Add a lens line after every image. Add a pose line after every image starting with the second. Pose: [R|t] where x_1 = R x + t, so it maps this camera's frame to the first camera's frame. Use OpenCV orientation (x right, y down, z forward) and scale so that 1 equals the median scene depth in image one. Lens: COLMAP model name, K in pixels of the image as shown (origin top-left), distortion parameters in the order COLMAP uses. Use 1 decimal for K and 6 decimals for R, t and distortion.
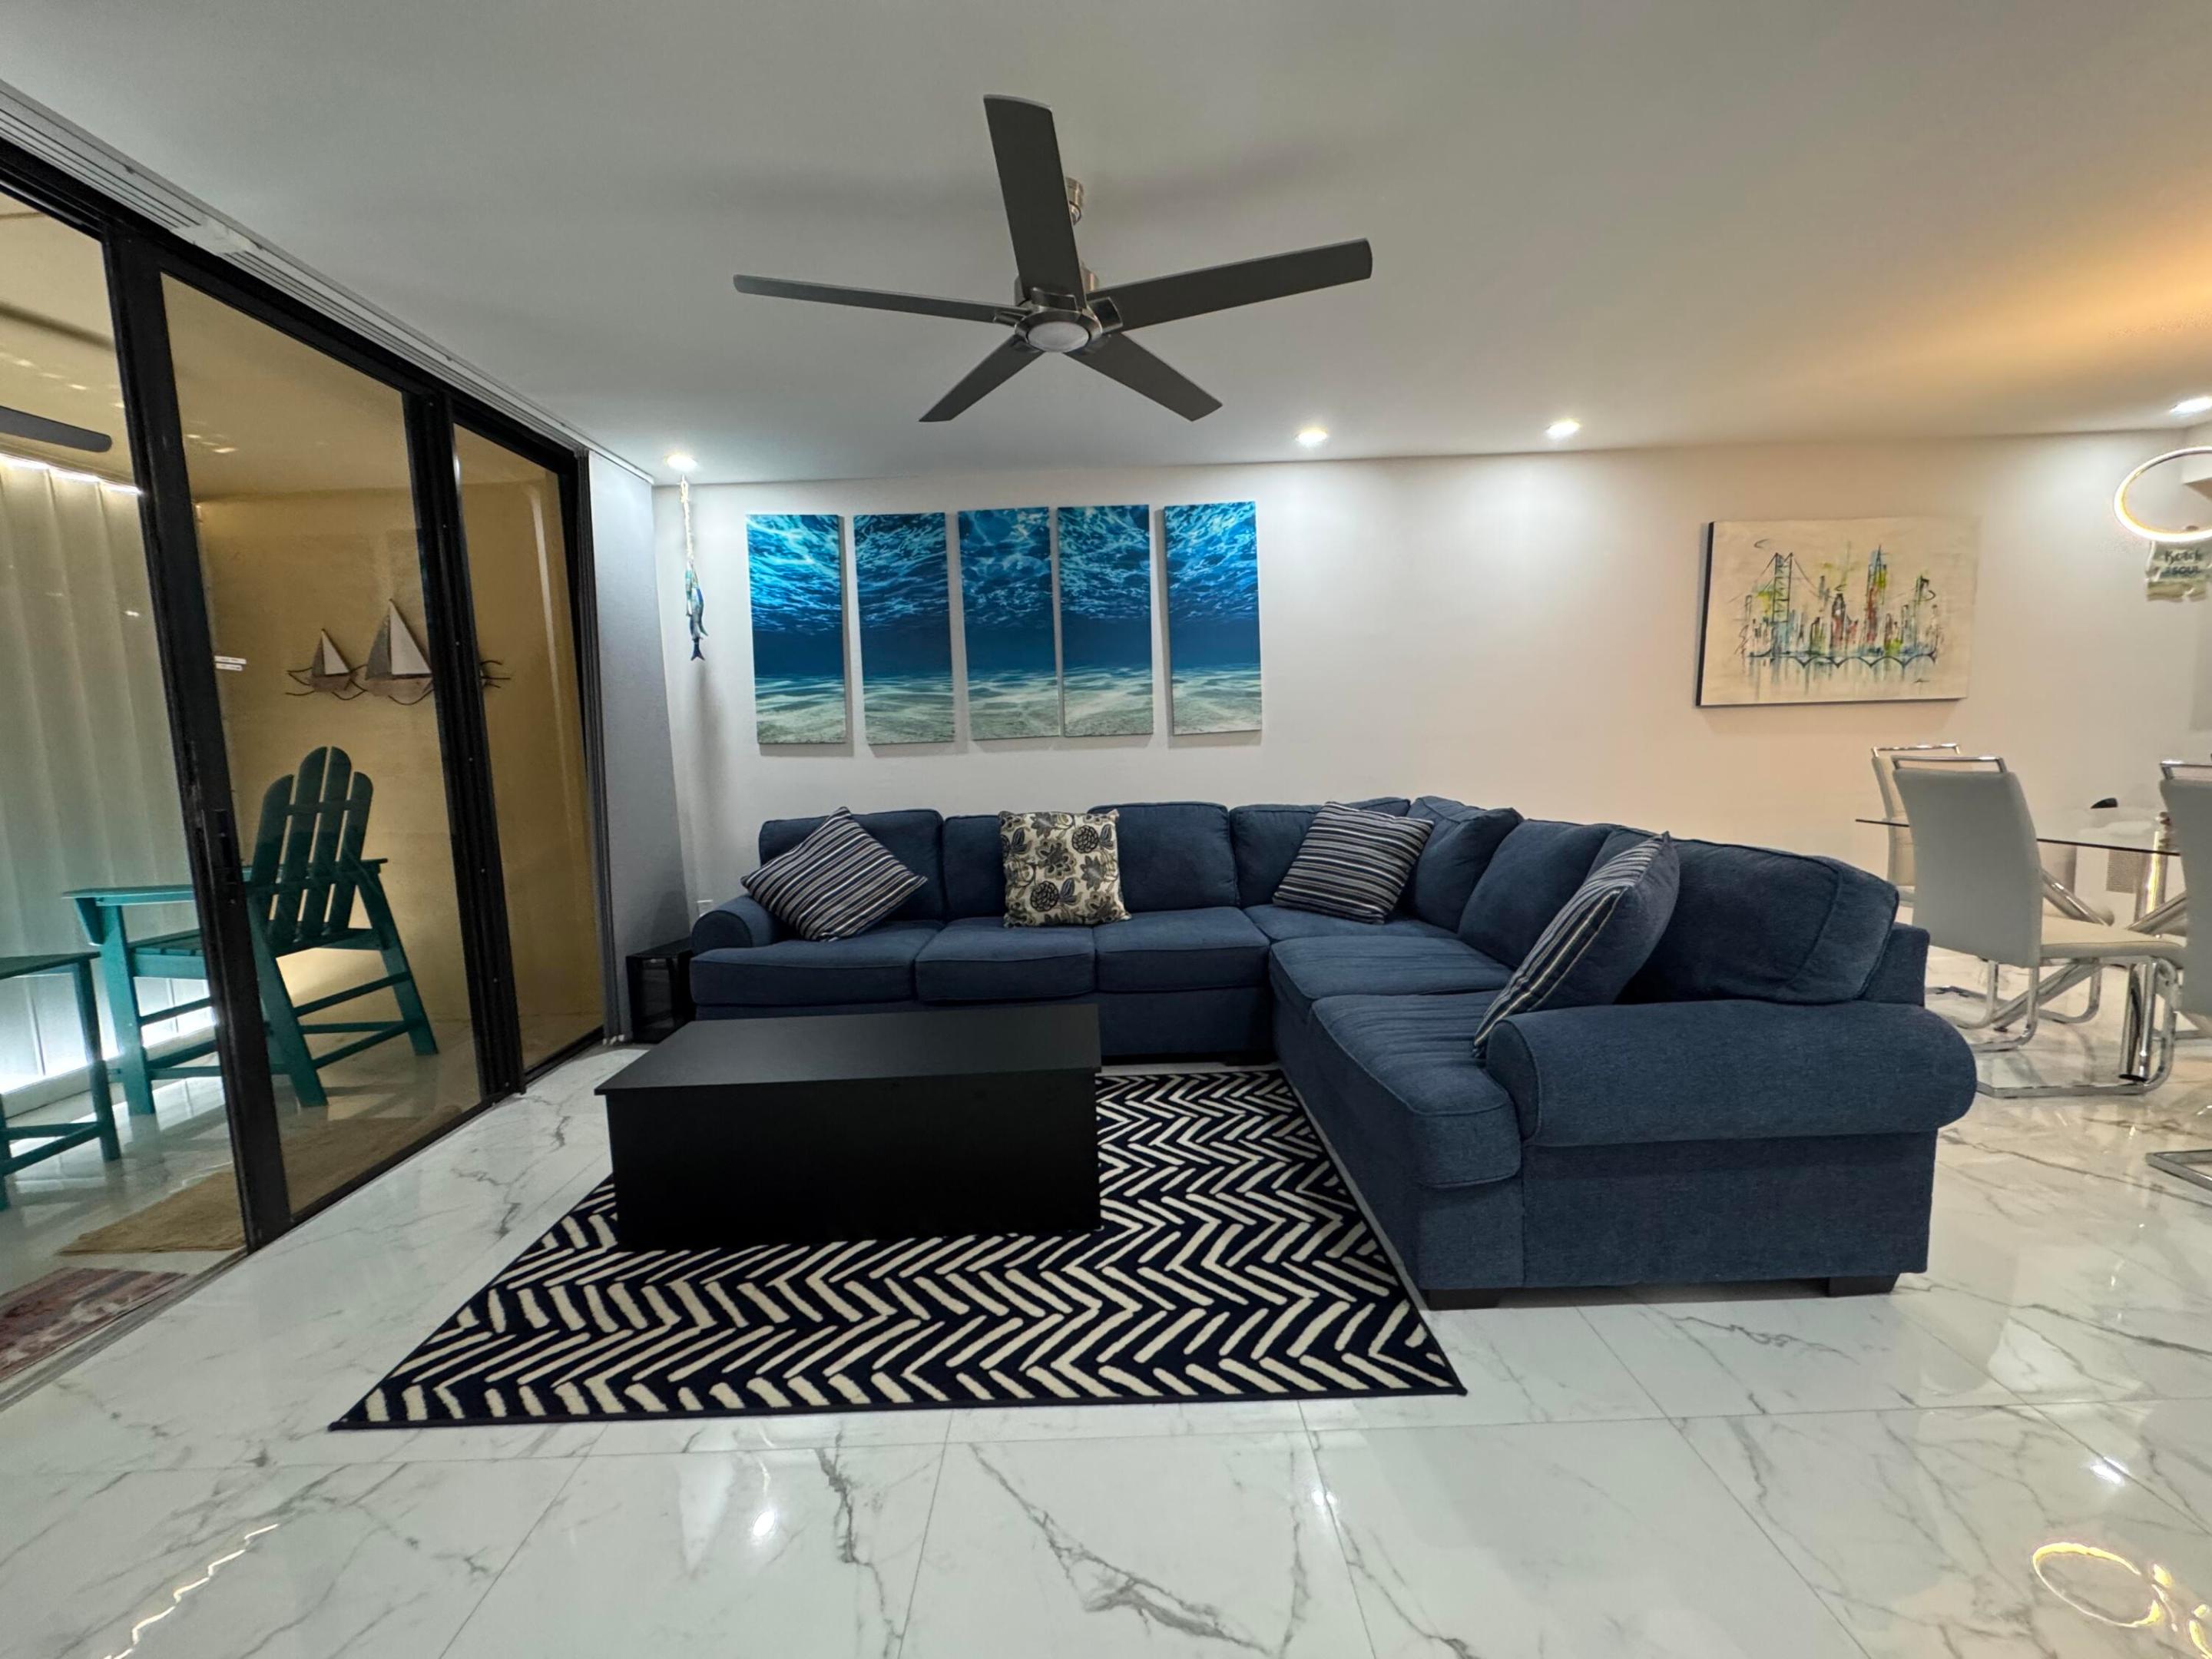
lens RADIAL K [[896.5, 0, 1095.5], [0, 896.5, 826.3], [0, 0, 1]] dist [-0.000502, -0.000433]
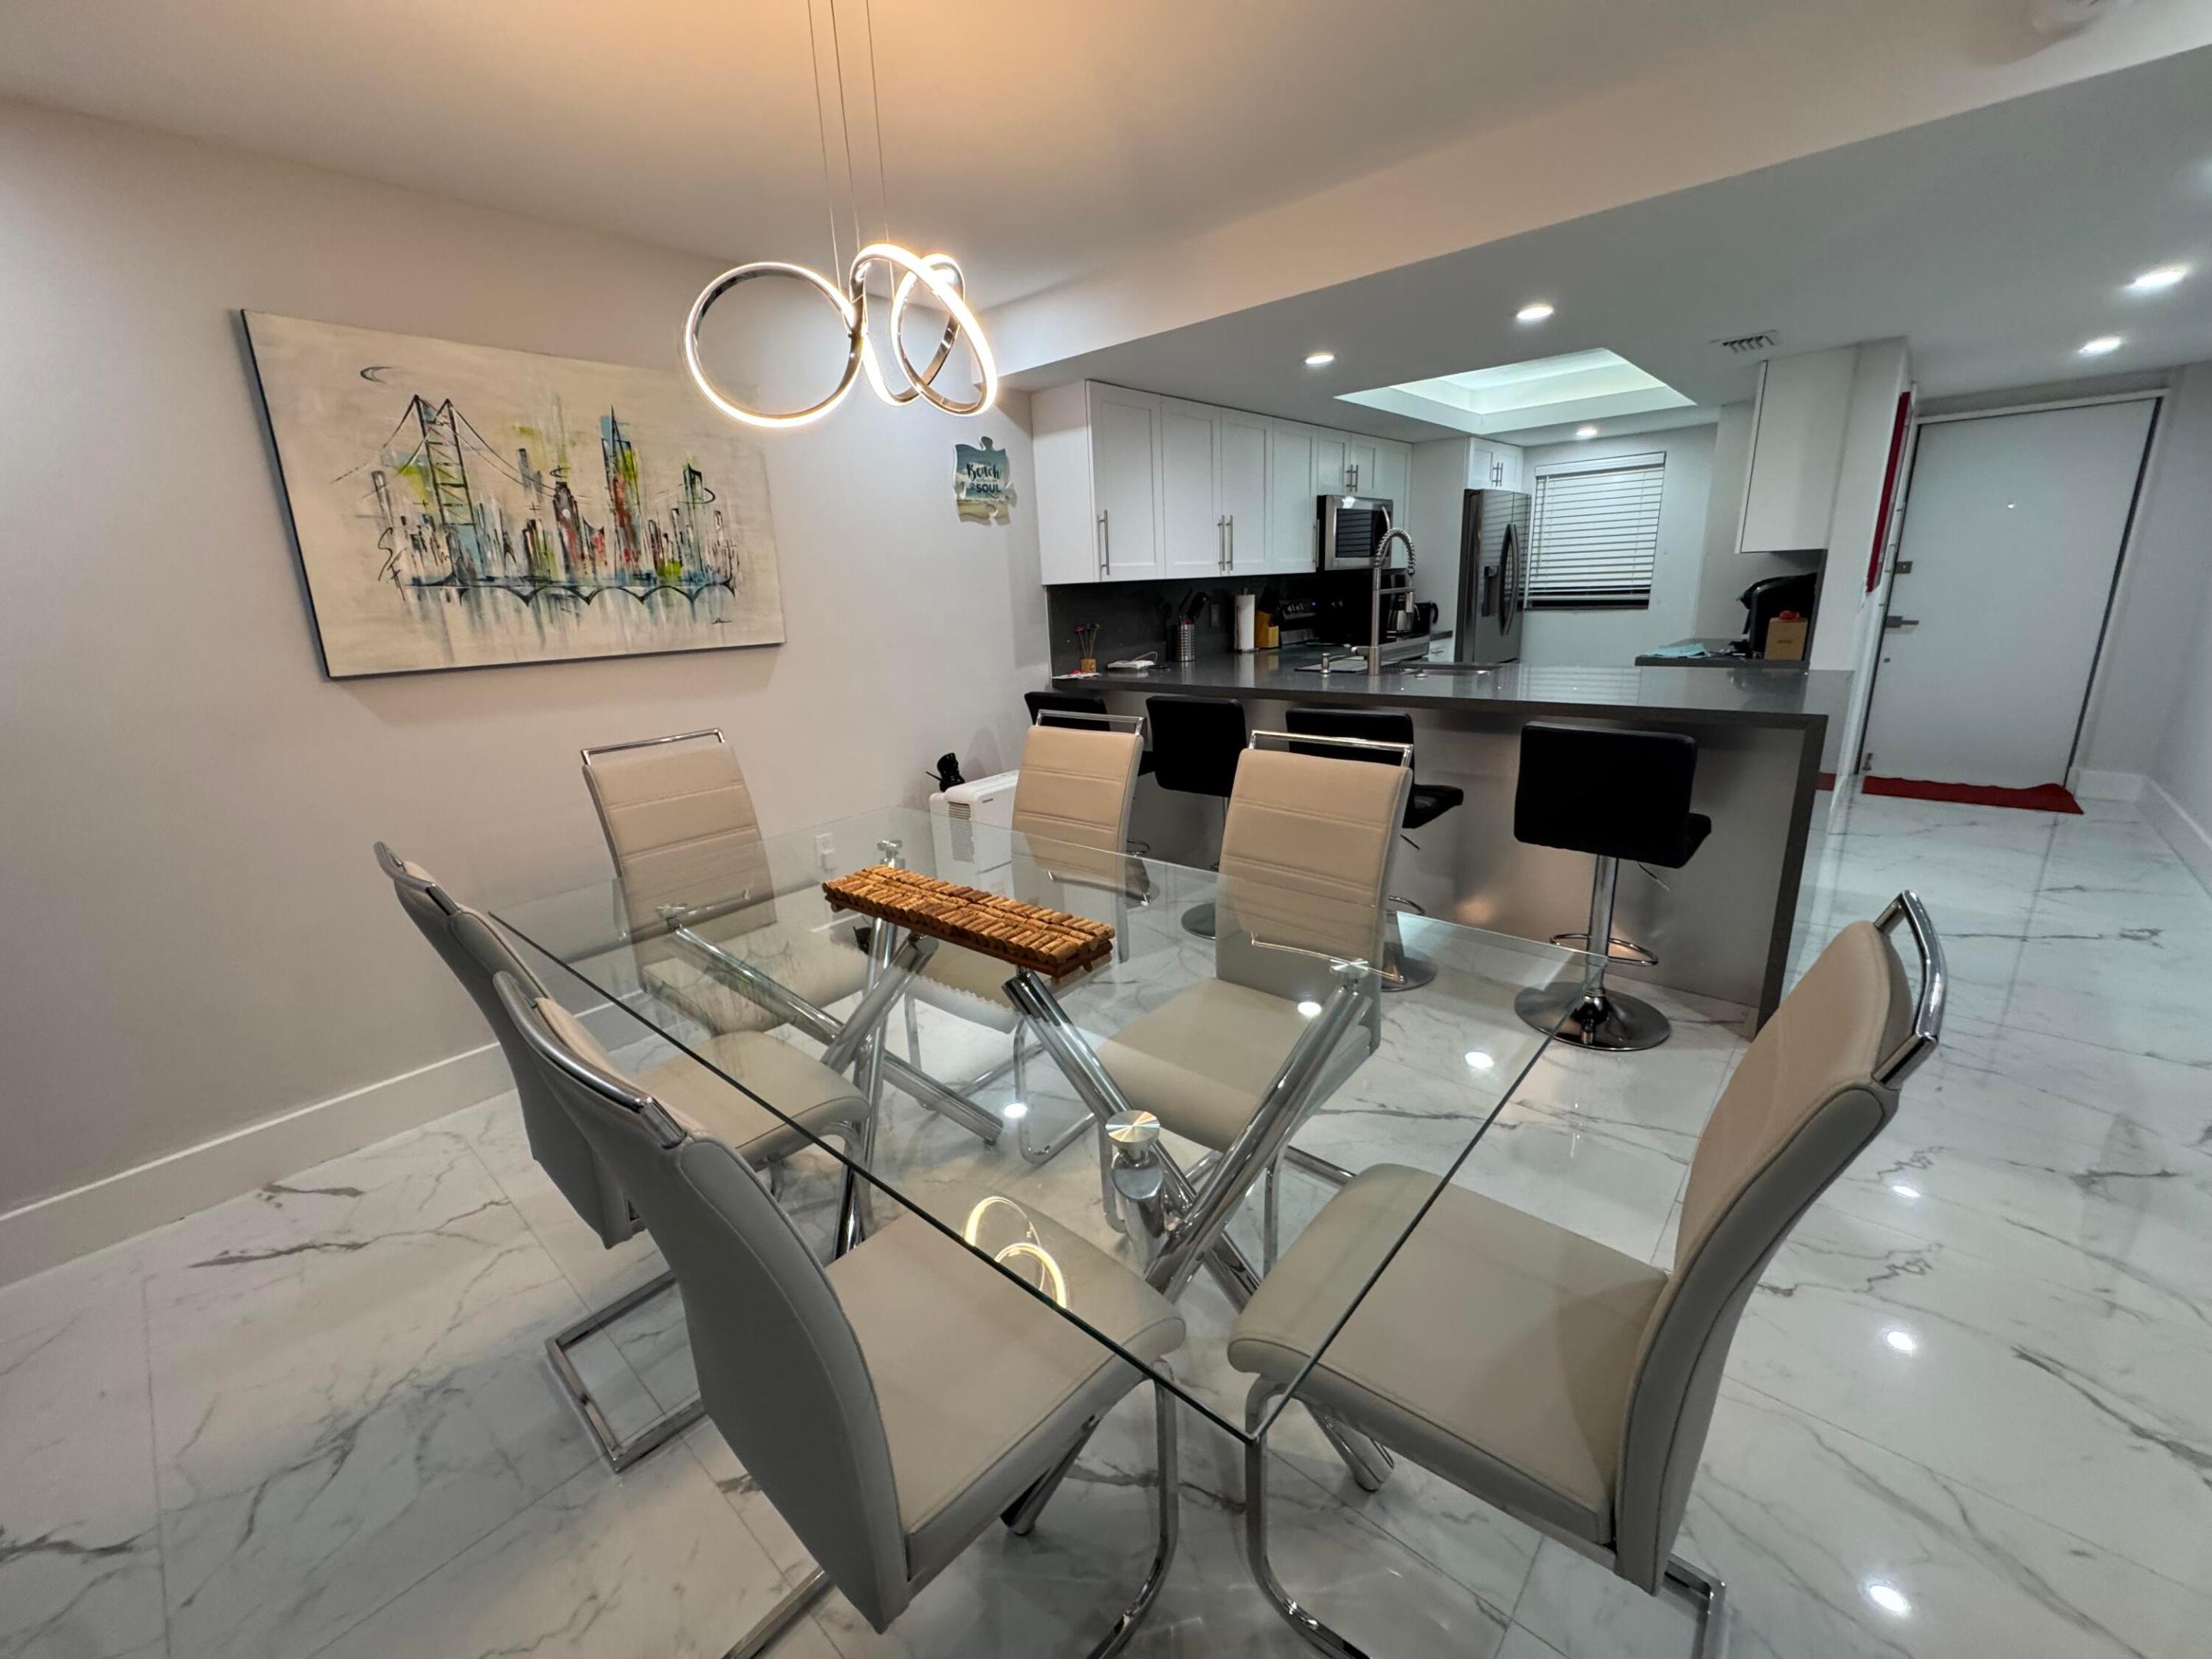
lens RADIAL K [[896.5, 0, 1107.0], [0, 896.5, 820.8], [0, 0, 1]] dist [-0.000502, -0.000433]
pose [[0.665519, -0.185476, 0.722969, 0.588602], [0.091339, 0.981590, 0.167745, -0.099331], [-0.740771, -0.045602, 0.670208, 0.295365]]
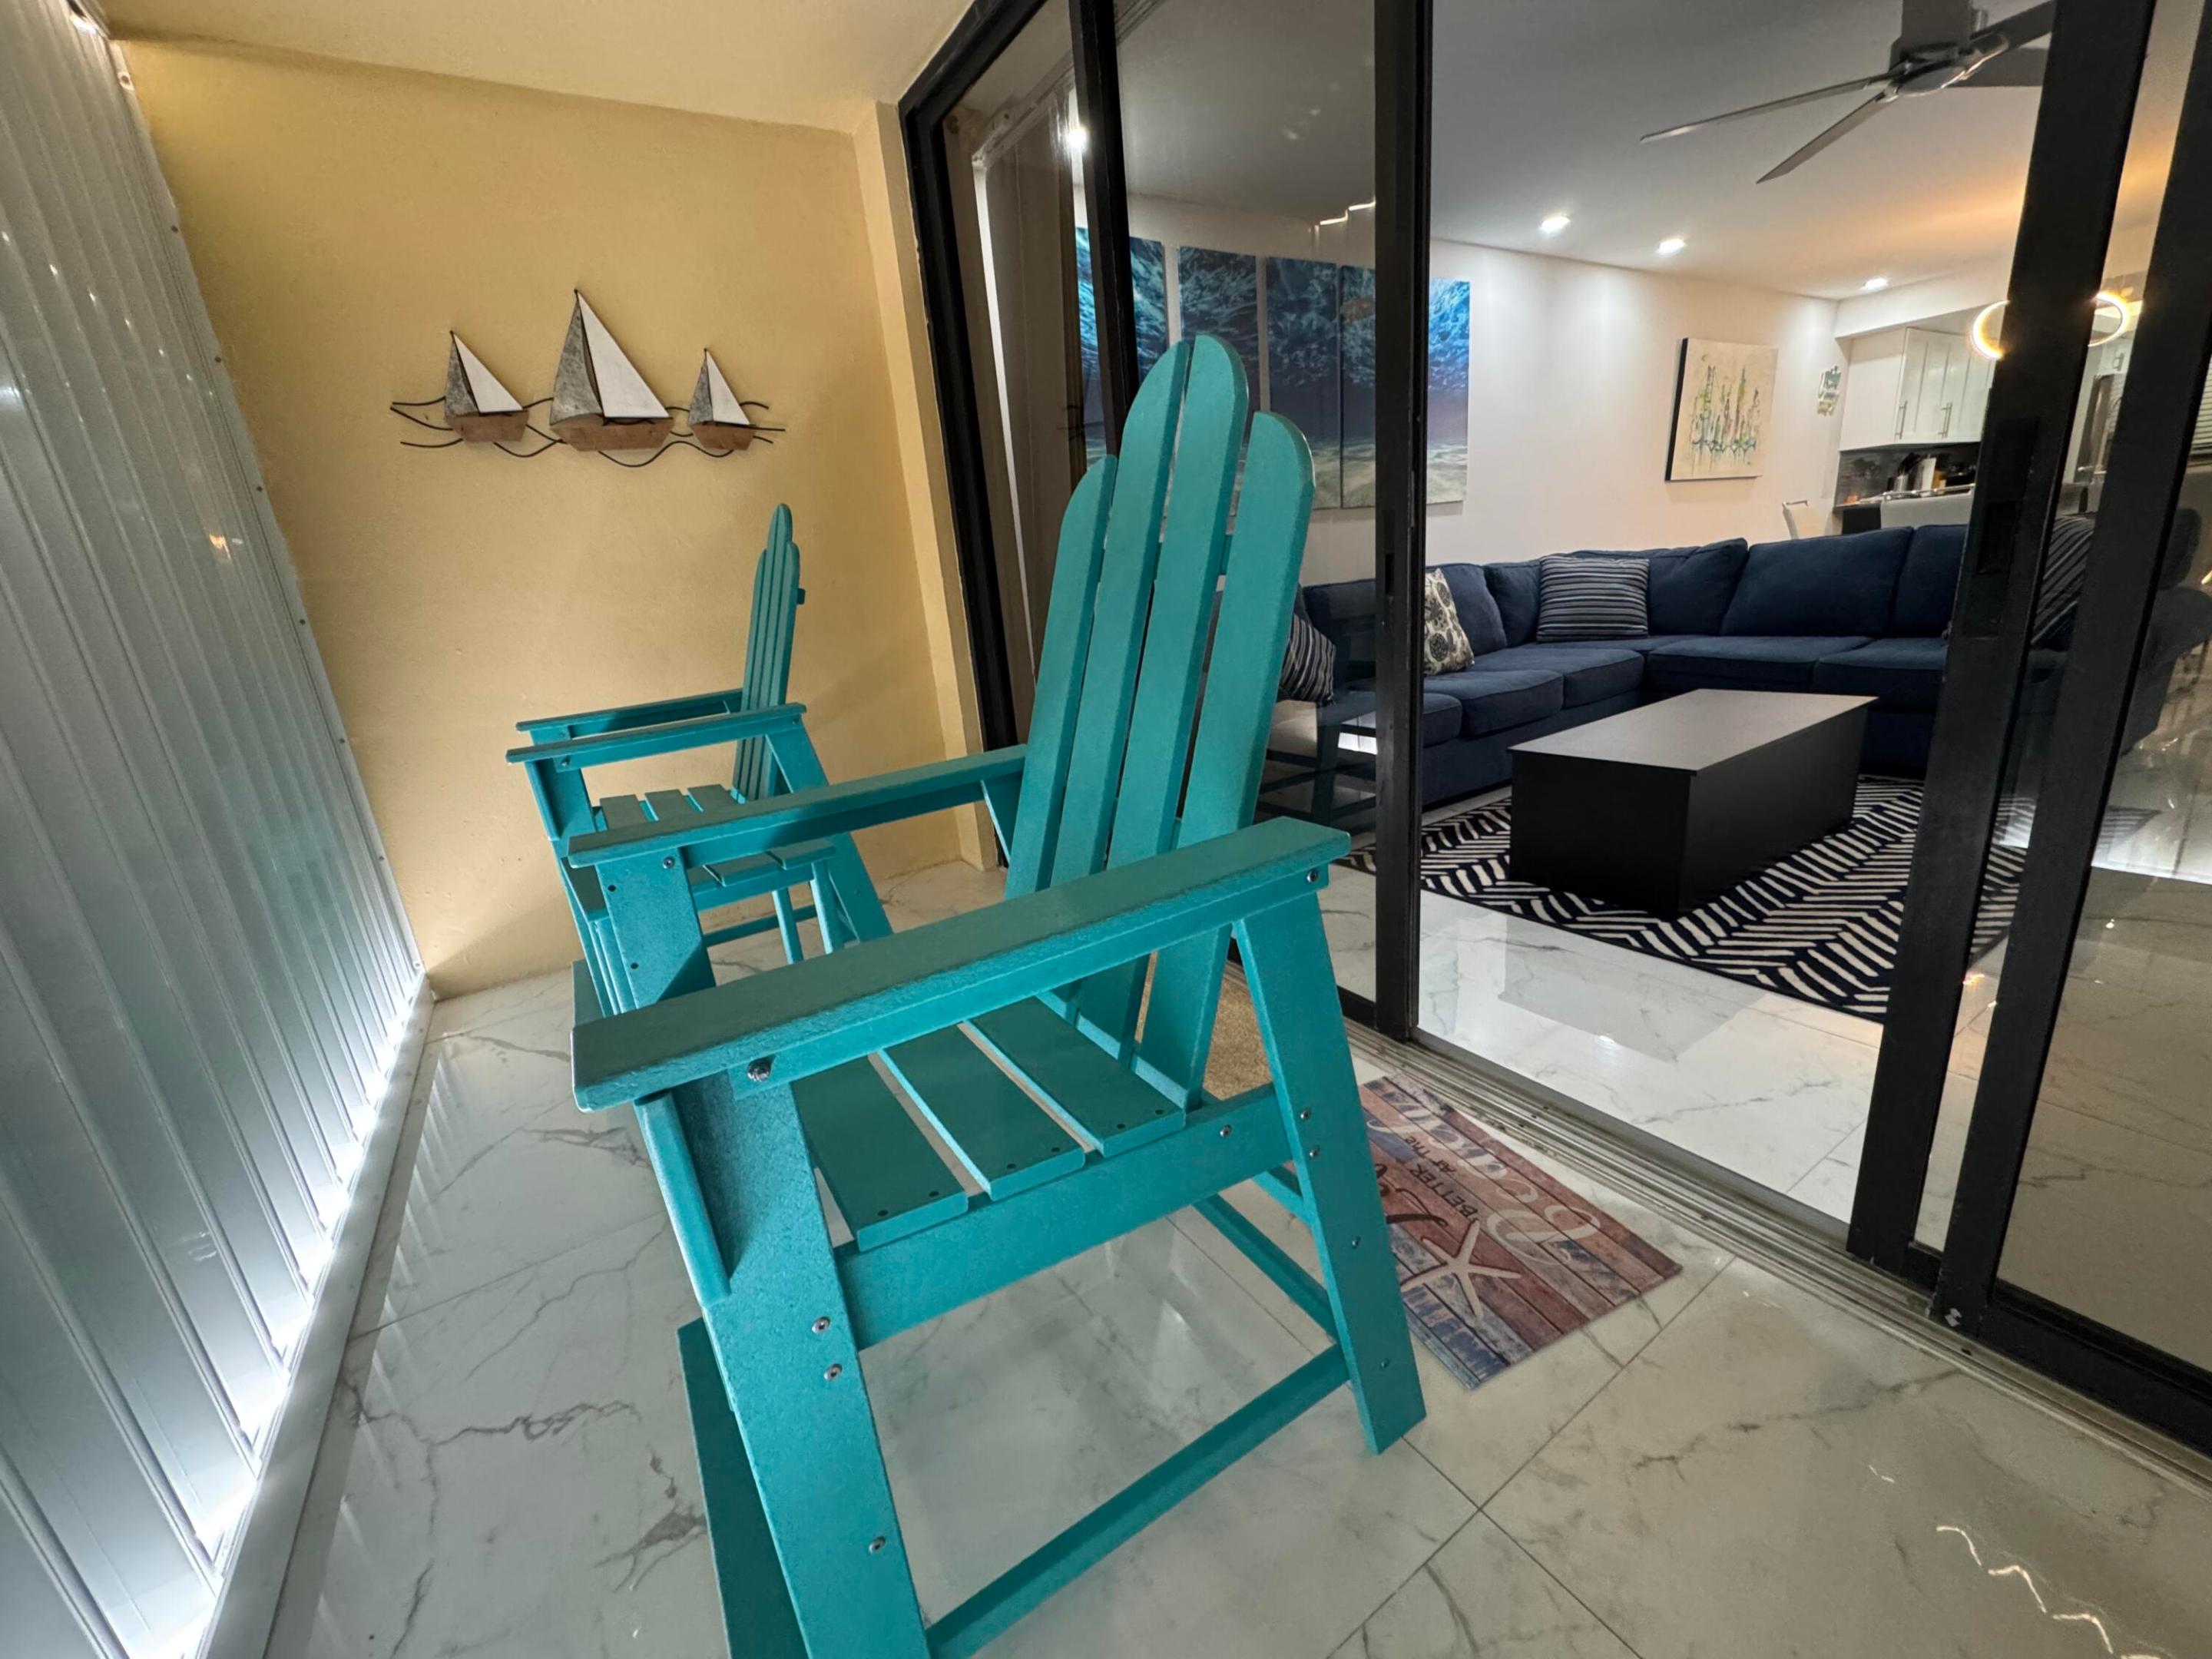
lens RADIAL K [[896.5, 0, 1110.2], [0, 896.5, 828.3], [0, 0, 1]] dist [-0.000502, -0.000433]
pose [[0.841784, -0.189940, 0.505295, -0.875059], [0.113054, 0.977325, 0.179036, 0.047040], [-0.527844, -0.093584, 0.844170, 0.237132]]
